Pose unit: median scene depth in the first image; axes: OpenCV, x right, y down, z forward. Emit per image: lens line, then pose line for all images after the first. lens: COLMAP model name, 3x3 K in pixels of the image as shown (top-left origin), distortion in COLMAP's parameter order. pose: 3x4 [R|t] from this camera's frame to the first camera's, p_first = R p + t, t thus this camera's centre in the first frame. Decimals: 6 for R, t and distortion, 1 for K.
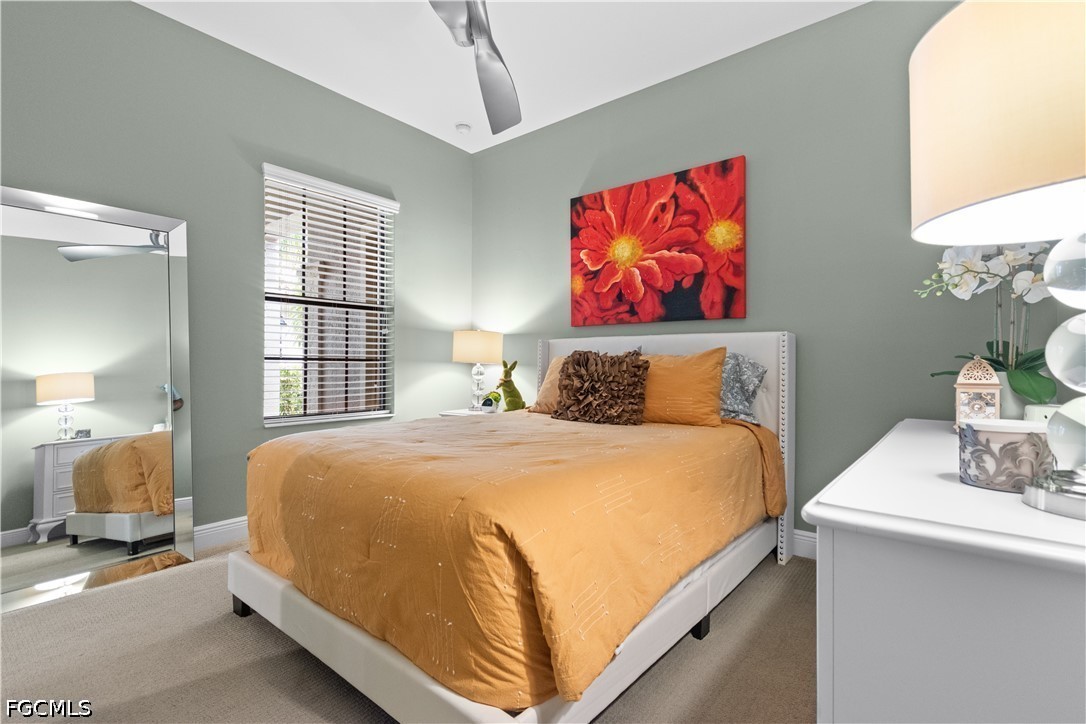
lens RADIAL K [[499.7, 0, 543.0], [0, 499.7, 362.0], [0, 0, 1]] dist [0.006064, 0.000373]
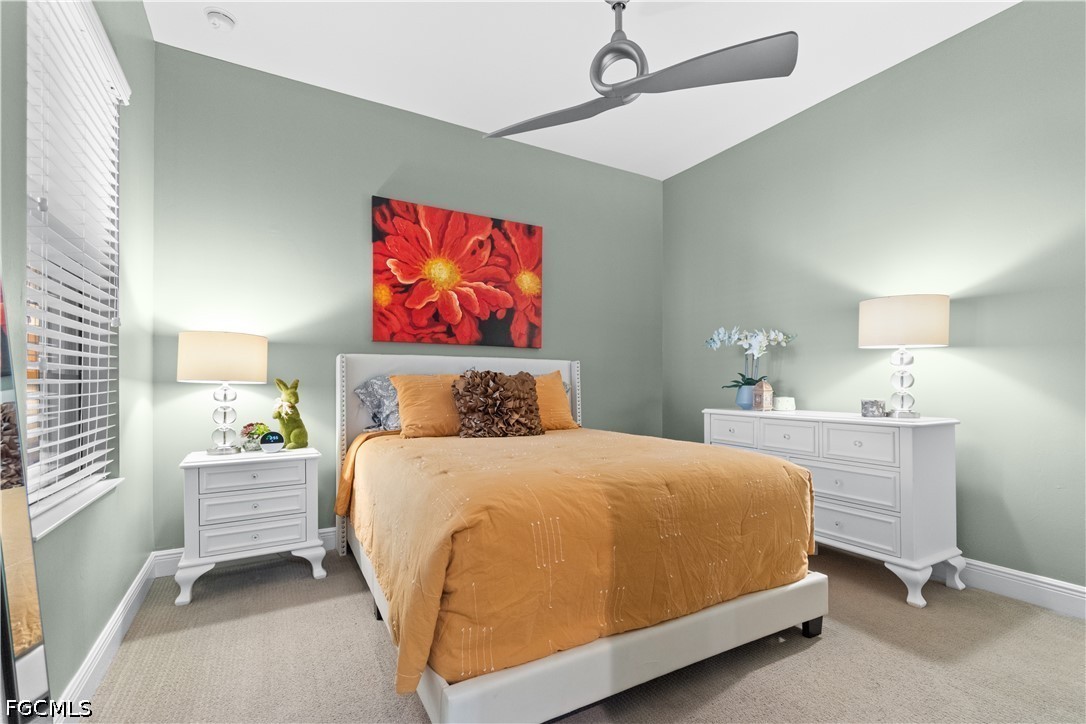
lens RADIAL K [[495.0, 0, 543.5], [0, 495.0, 382.6], [0, 0, 1]] dist [0.001685, 0.000103]
pose [[0.359338, -0.001952, 0.933206, -0.731826], [-0.002658, 0.999992, 0.003115, -0.000817], [-0.933204, -0.003600, 0.359329, 0.455456]]
